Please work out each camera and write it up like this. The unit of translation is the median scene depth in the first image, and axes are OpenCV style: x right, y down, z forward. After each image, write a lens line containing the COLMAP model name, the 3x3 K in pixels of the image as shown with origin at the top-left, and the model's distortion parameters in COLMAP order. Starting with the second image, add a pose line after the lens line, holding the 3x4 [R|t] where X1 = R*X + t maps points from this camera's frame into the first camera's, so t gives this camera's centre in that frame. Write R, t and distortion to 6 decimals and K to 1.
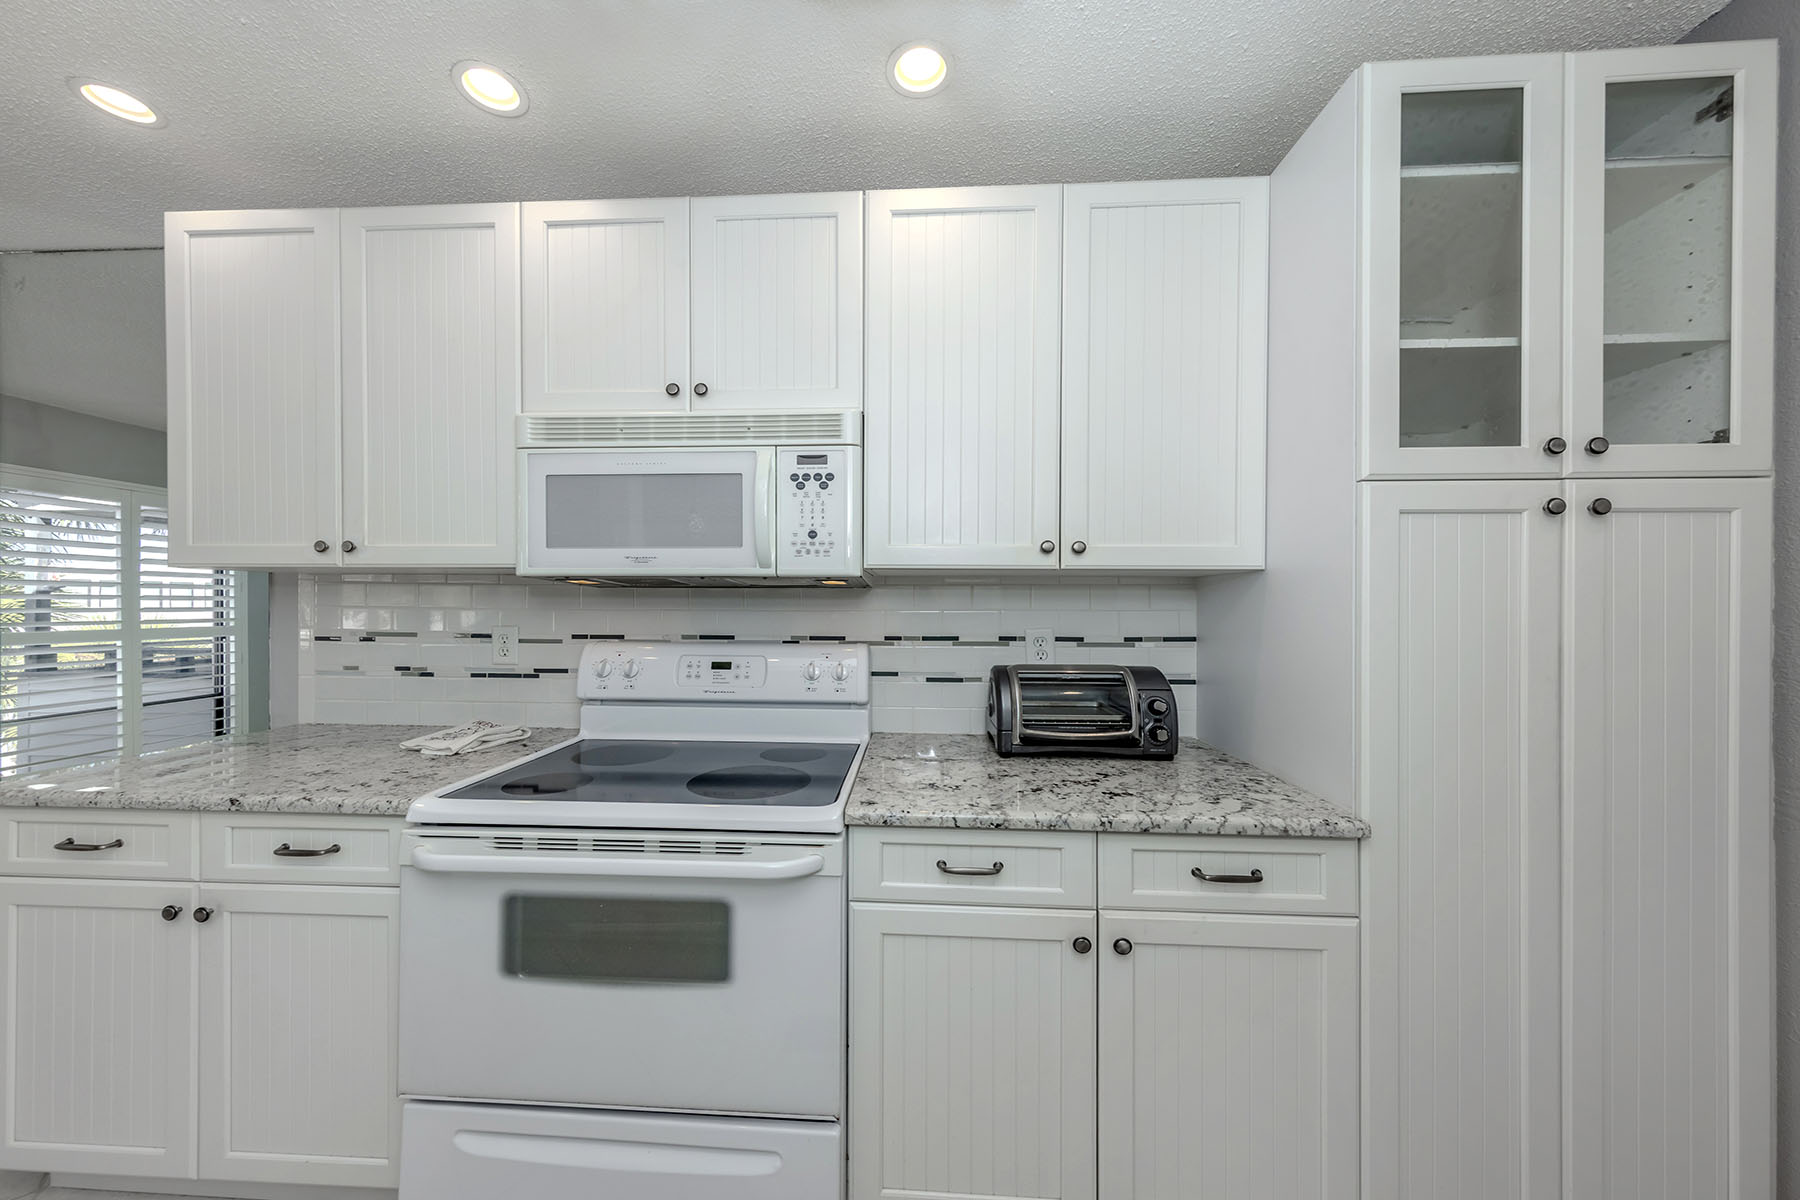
lens RADIAL K [[666.1, 0, 889.5], [0, 666.1, 598.1], [0, 0, 1]] dist [0.003026, -0.000710]
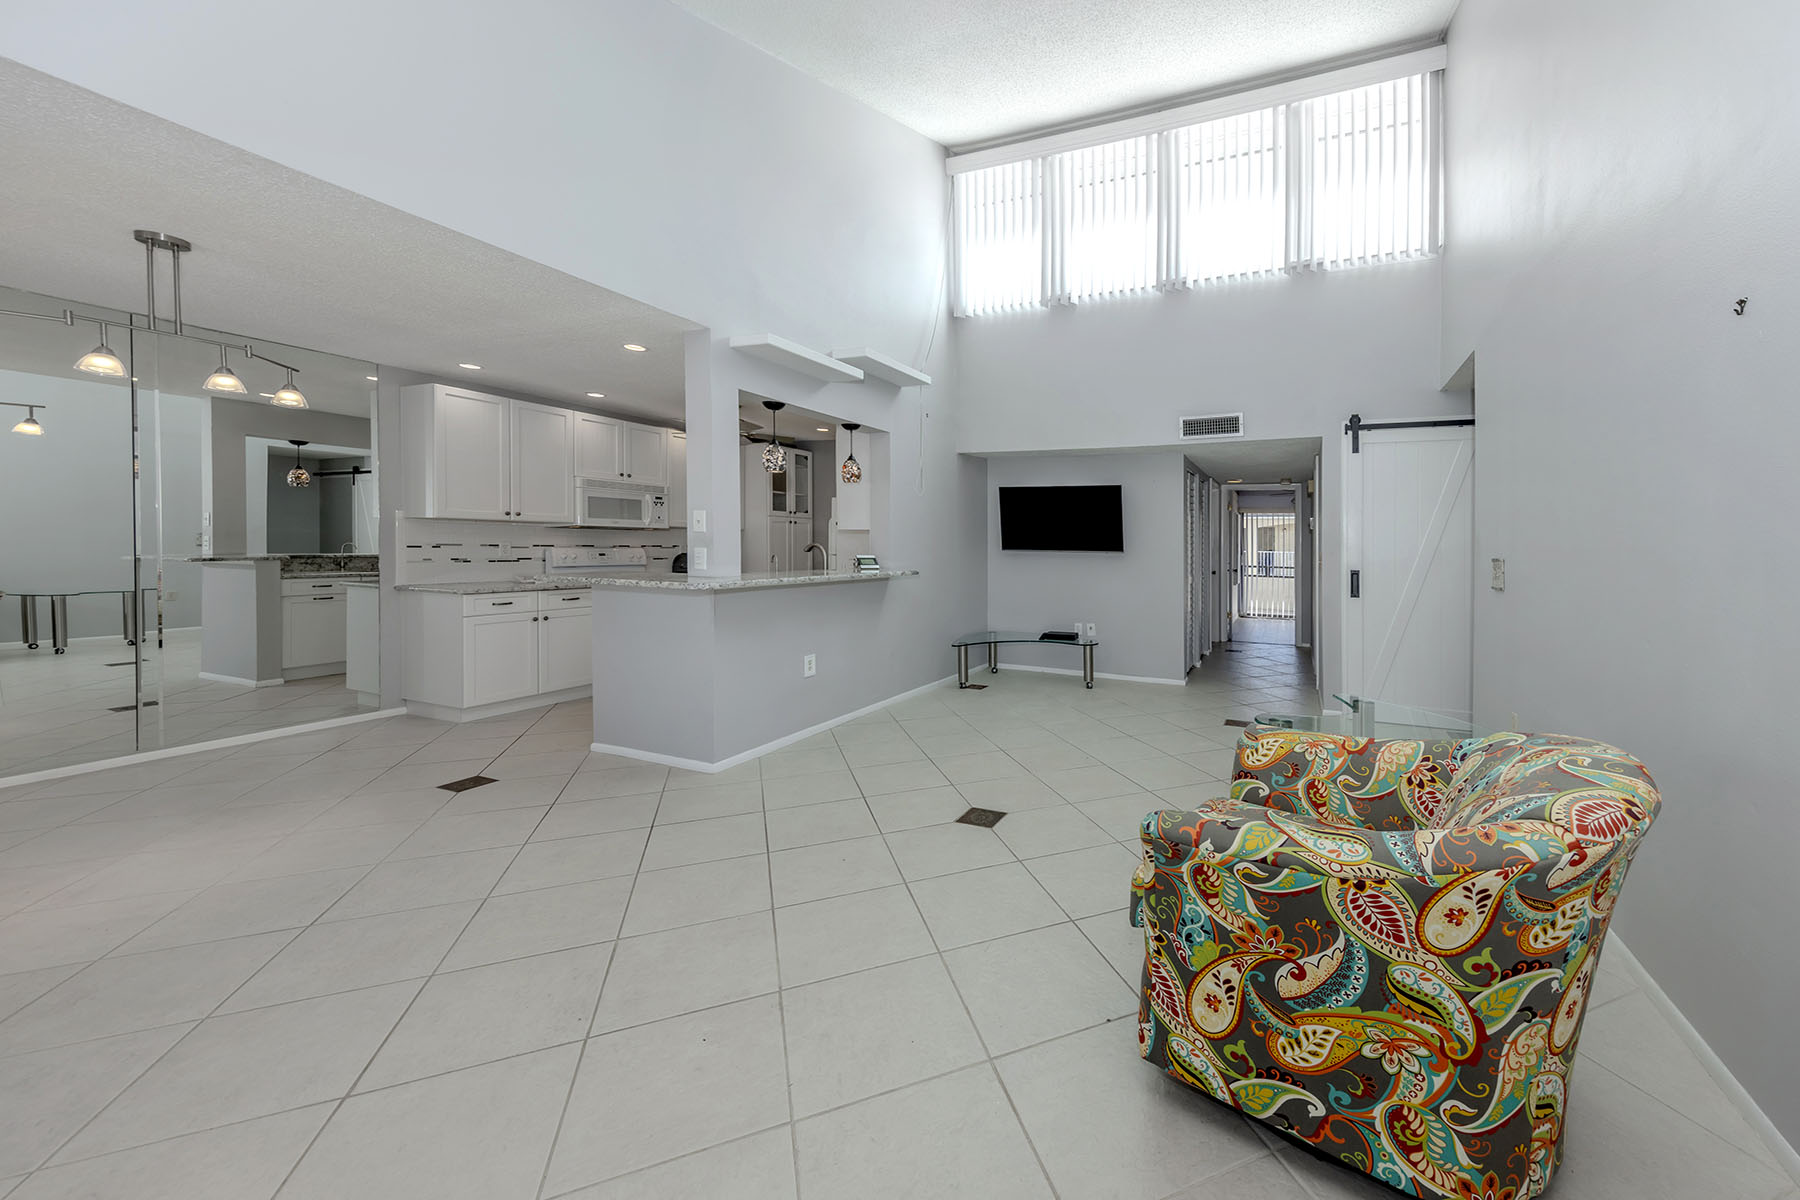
lens RADIAL K [[666.1, 0, 1030.1], [0, 666.1, 549.9], [0, 0, 1]] dist [0.003026, -0.000710]
pose [[0.301805, -0.004532, 0.953359, -3.066124], [-0.016199, 0.999820, 0.009881, 0.018957], [-0.953232, -0.018425, 0.301677, -2.172396]]
